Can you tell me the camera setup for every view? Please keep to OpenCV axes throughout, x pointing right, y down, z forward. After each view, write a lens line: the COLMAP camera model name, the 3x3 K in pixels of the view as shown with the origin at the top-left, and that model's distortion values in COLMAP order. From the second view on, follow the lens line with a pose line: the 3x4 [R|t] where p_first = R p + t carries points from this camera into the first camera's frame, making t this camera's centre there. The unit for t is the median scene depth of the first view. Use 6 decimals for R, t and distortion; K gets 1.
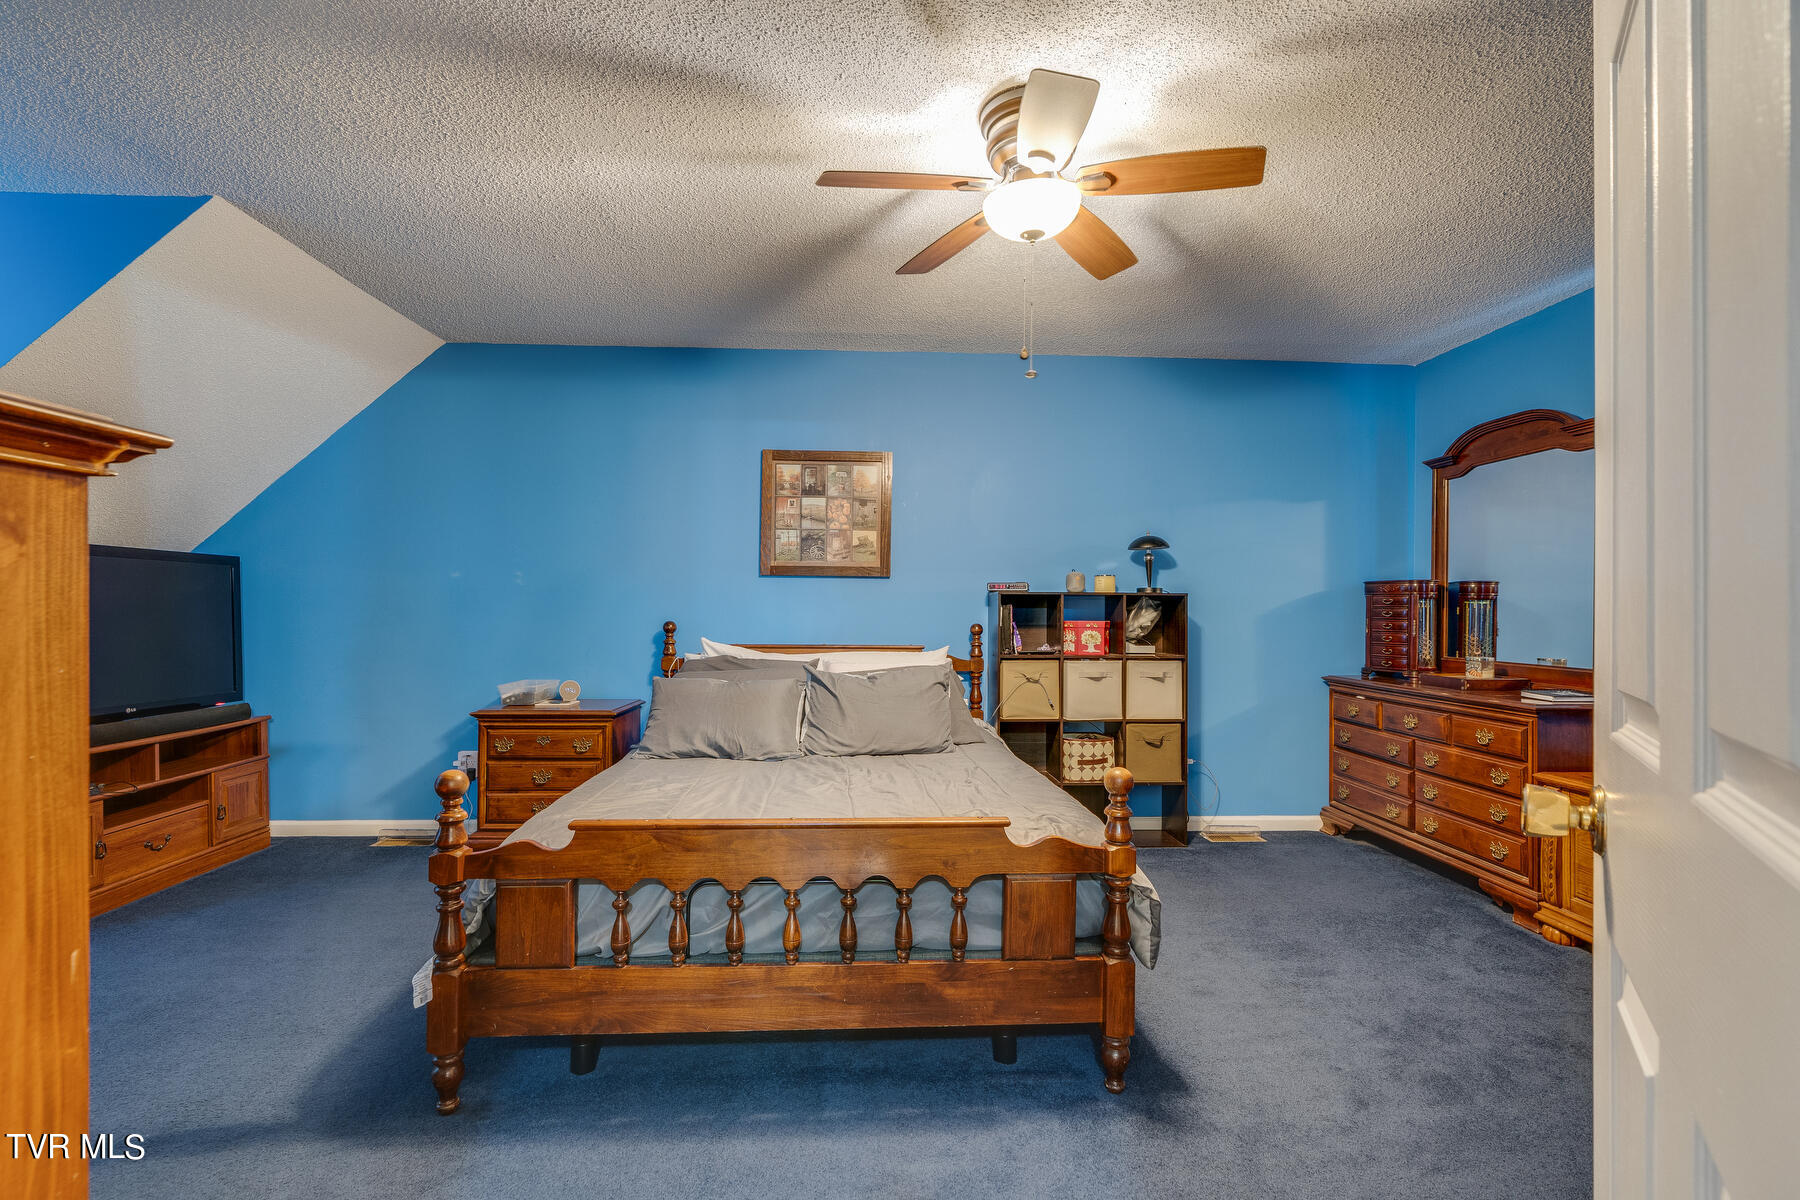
lens RADIAL K [[823.4, 0, 904.9], [0, 823.4, 597.8], [0, 0, 1]] dist [-0.003780, -0.000018]
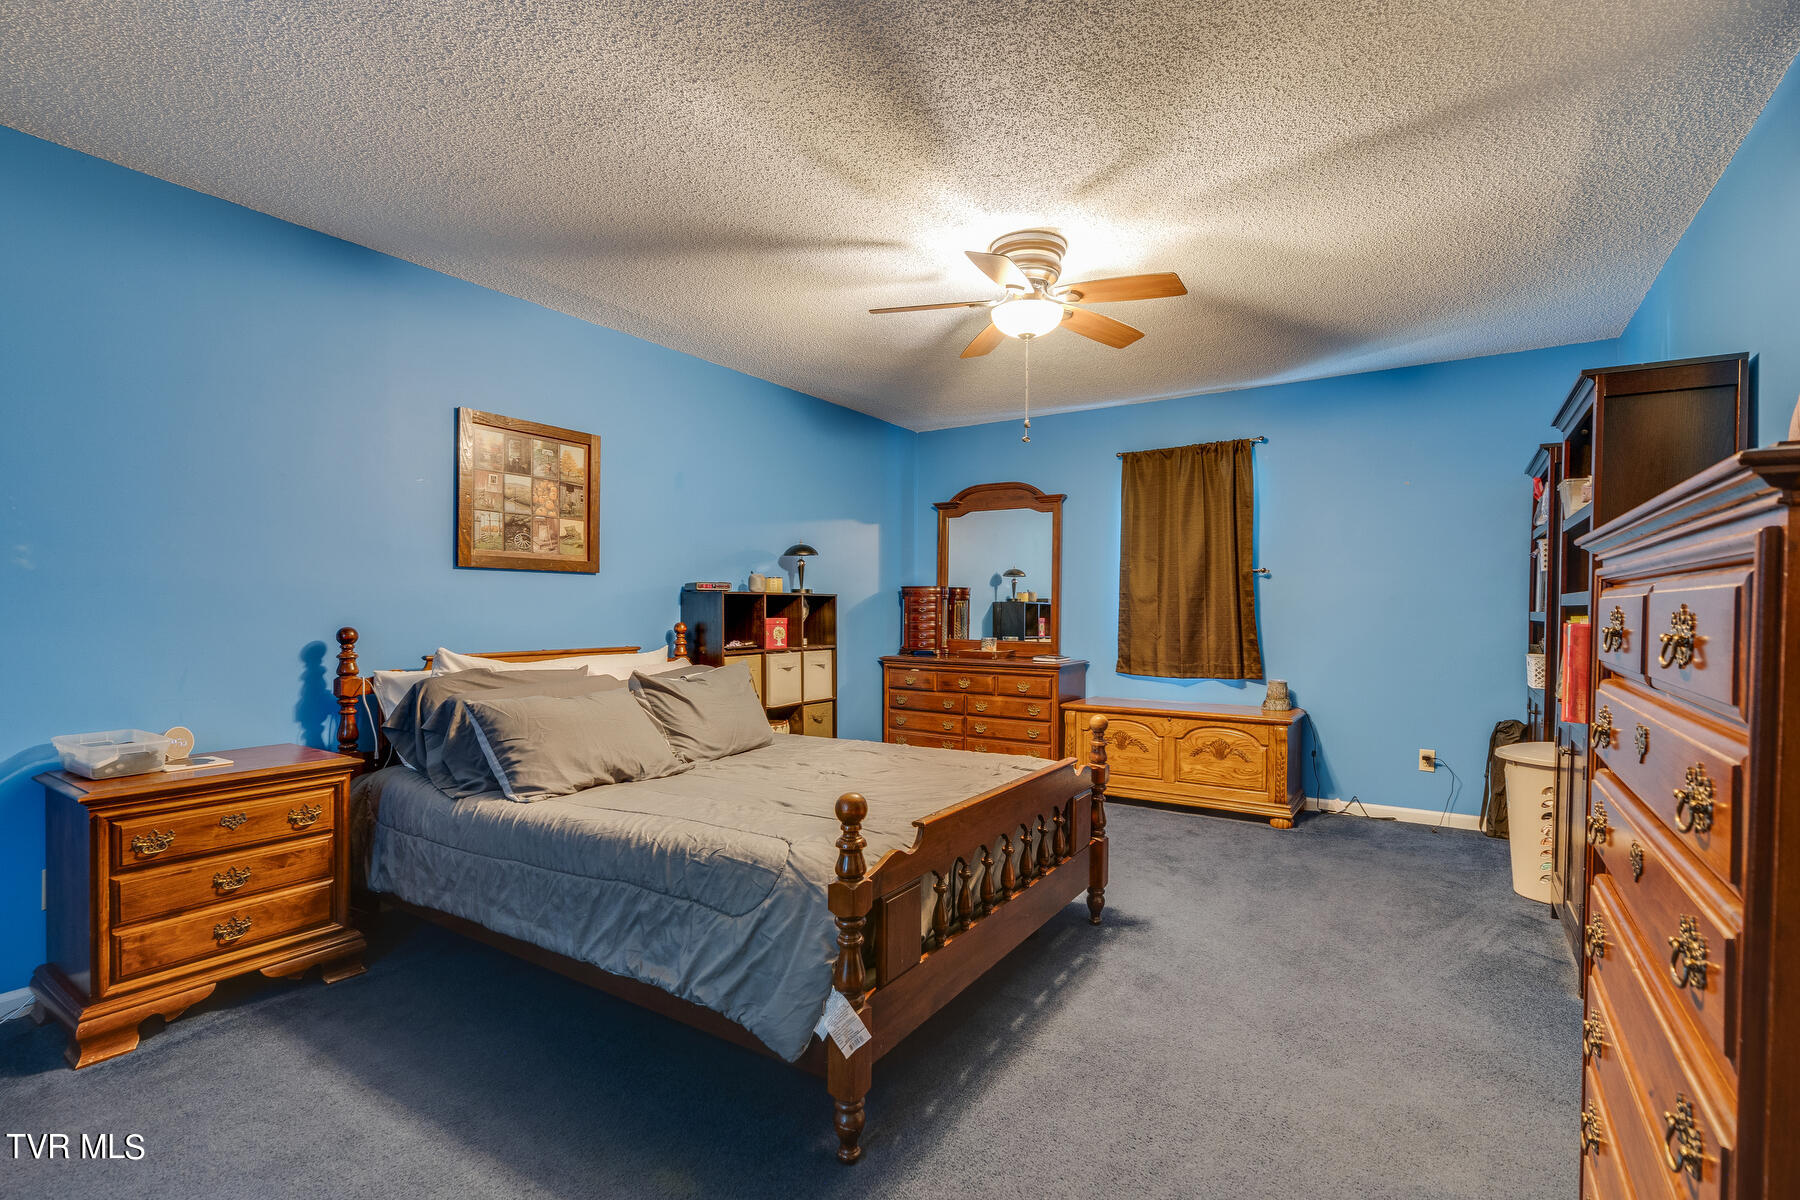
lens RADIAL K [[823.4, 0, 910.6], [0, 823.4, 613.5], [0, 0, 1]] dist [-0.003780, -0.000018]
pose [[0.587289, -0.010904, 0.809304, -0.558732], [-0.012197, 0.999676, 0.022319, -0.005257], [-0.809286, -0.022979, 0.586966, 0.185216]]
